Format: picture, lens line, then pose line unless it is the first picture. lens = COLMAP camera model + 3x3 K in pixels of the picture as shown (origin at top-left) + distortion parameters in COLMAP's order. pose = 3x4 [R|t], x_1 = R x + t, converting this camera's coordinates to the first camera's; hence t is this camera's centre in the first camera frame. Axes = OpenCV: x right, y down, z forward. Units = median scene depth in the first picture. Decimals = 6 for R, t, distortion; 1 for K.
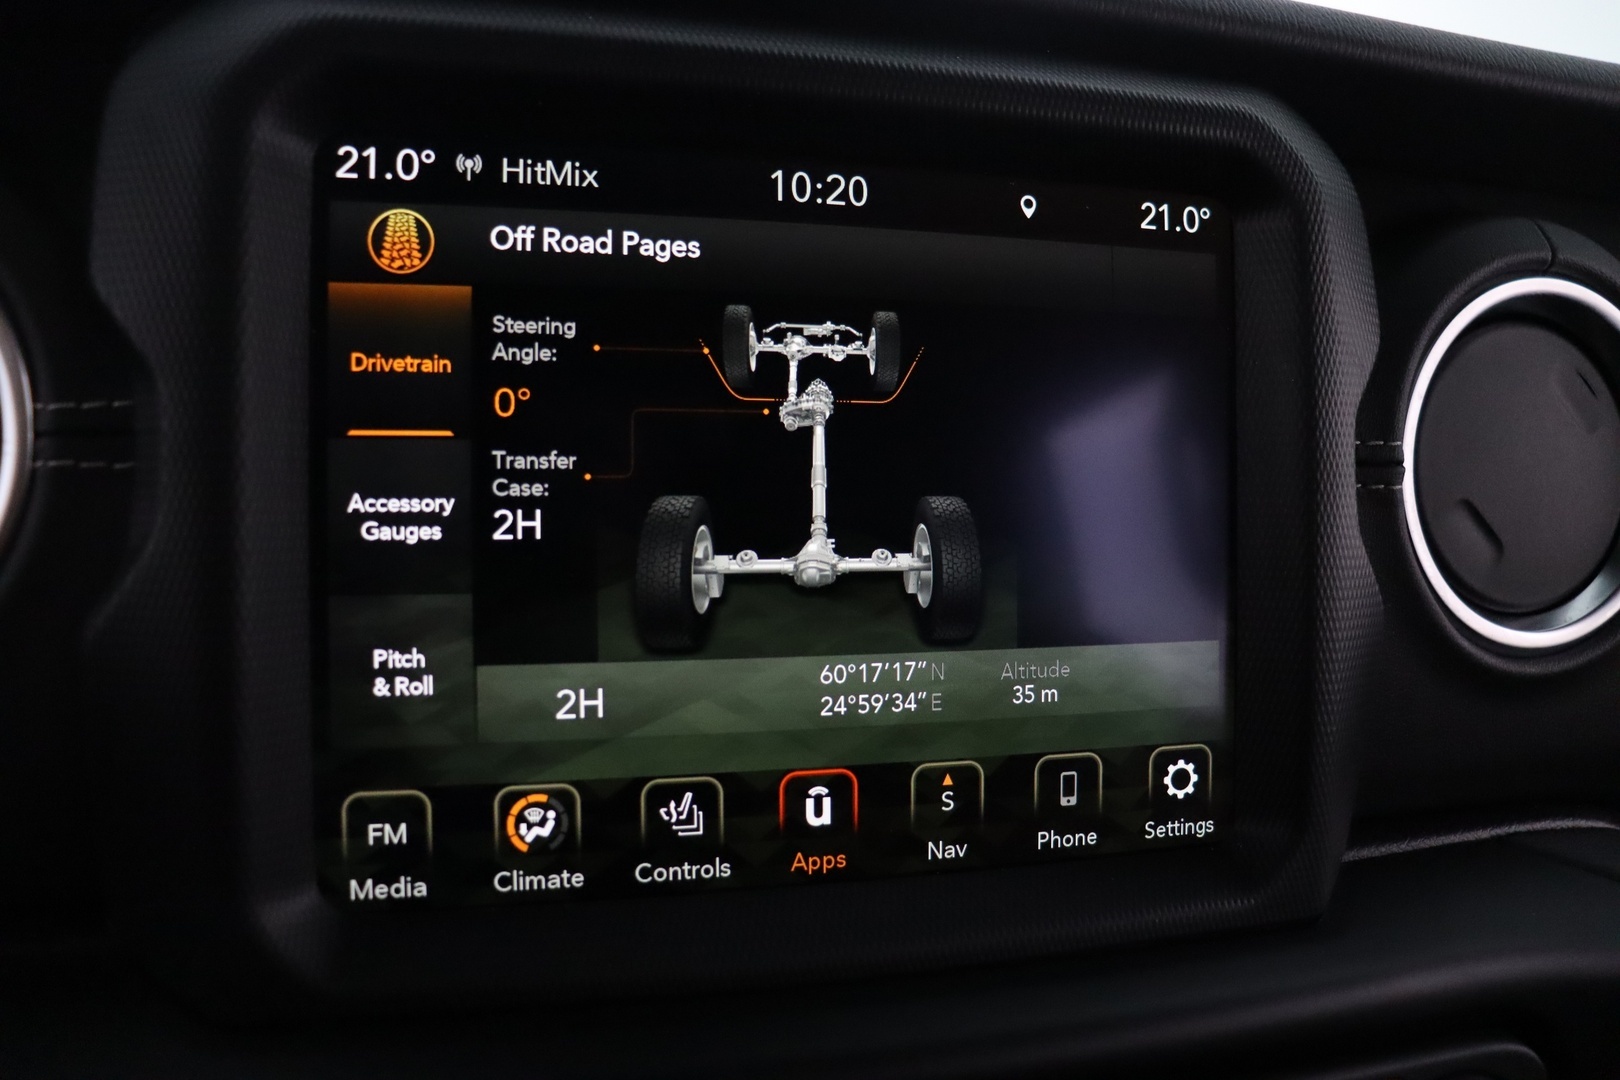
lens RADIAL K [[1270.8, 0, 810.0], [0, 1270.8, 540.0], [0, 0, 1]] dist [-0.094478, 0.003929]
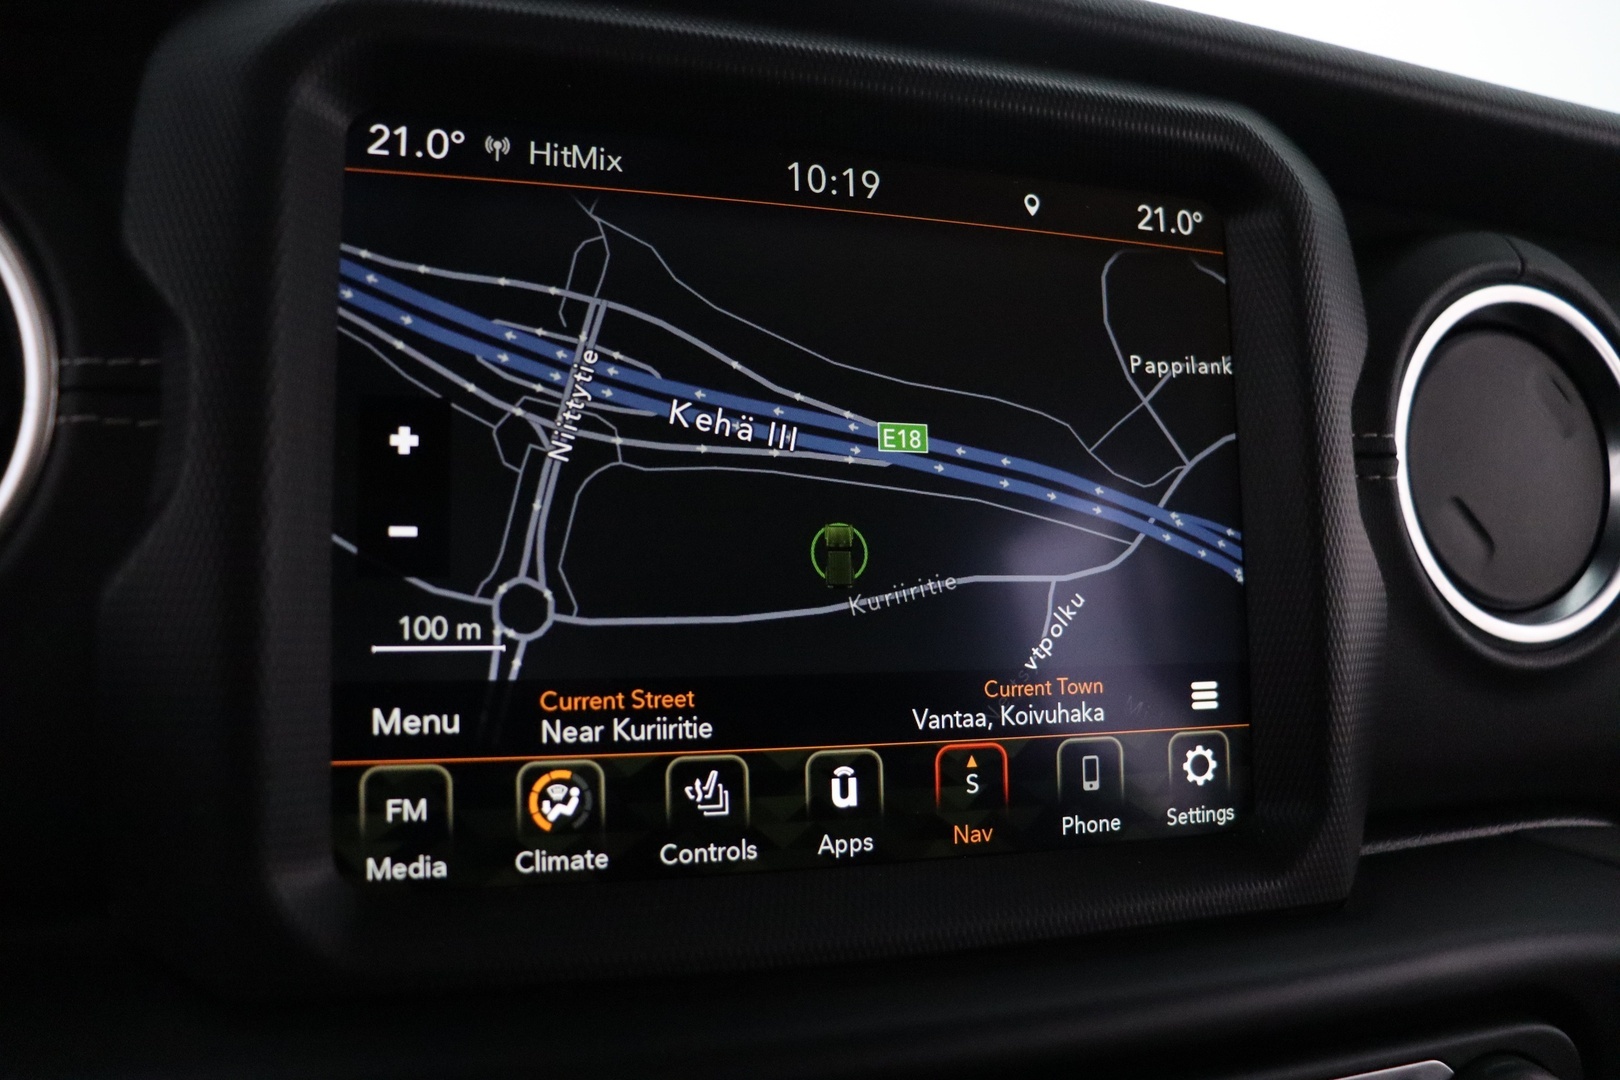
lens RADIAL K [[1270.8, 0, 810.0], [0, 1270.8, 540.0], [0, 0, 1]] dist [-0.094478, 0.003929]
pose [[0.999086, -0.010986, 0.041301, -0.059363], [0.014987, 0.995088, -0.097849, 0.116991], [-0.040023, 0.098378, 0.994344, 0.003880]]
